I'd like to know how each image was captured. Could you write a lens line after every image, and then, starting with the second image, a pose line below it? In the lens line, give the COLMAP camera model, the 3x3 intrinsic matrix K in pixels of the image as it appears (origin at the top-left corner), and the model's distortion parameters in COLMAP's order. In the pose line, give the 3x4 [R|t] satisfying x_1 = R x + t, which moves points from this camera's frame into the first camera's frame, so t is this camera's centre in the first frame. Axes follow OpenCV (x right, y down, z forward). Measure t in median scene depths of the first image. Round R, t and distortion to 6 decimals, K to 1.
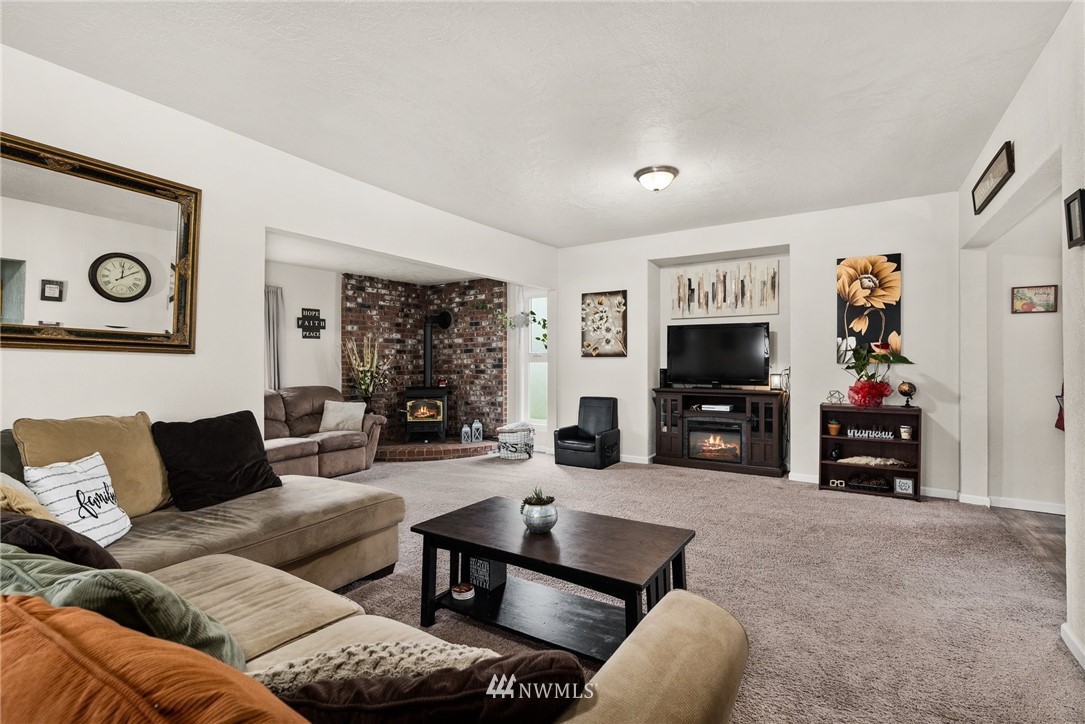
lens RADIAL K [[499.8, 0, 543.3], [0, 499.8, 363.9], [0, 0, 1]] dist [-0.002194, -0.000306]
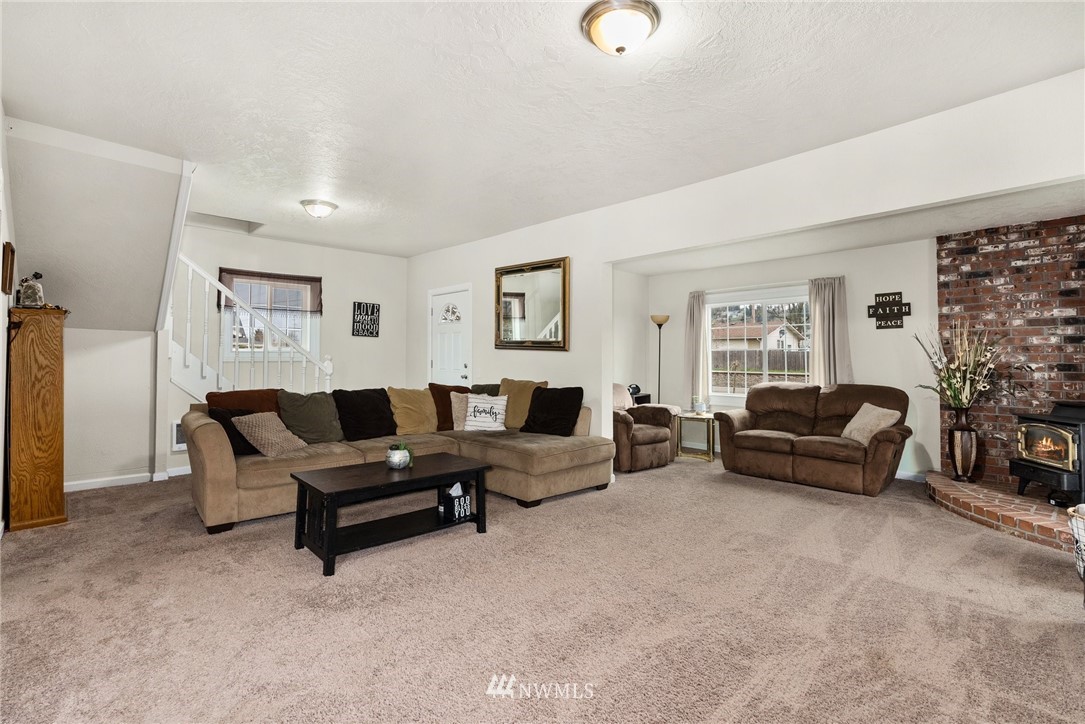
lens RADIAL K [[499.8, 0, 541.4], [0, 499.8, 352.4], [0, 0, 1]] dist [-0.002194, -0.000306]
pose [[-0.248427, -0.005698, -0.968634, 0.457166], [-0.005851, 0.999973, -0.004382, -0.003969], [0.968633, 0.004579, -0.248454, 0.610367]]
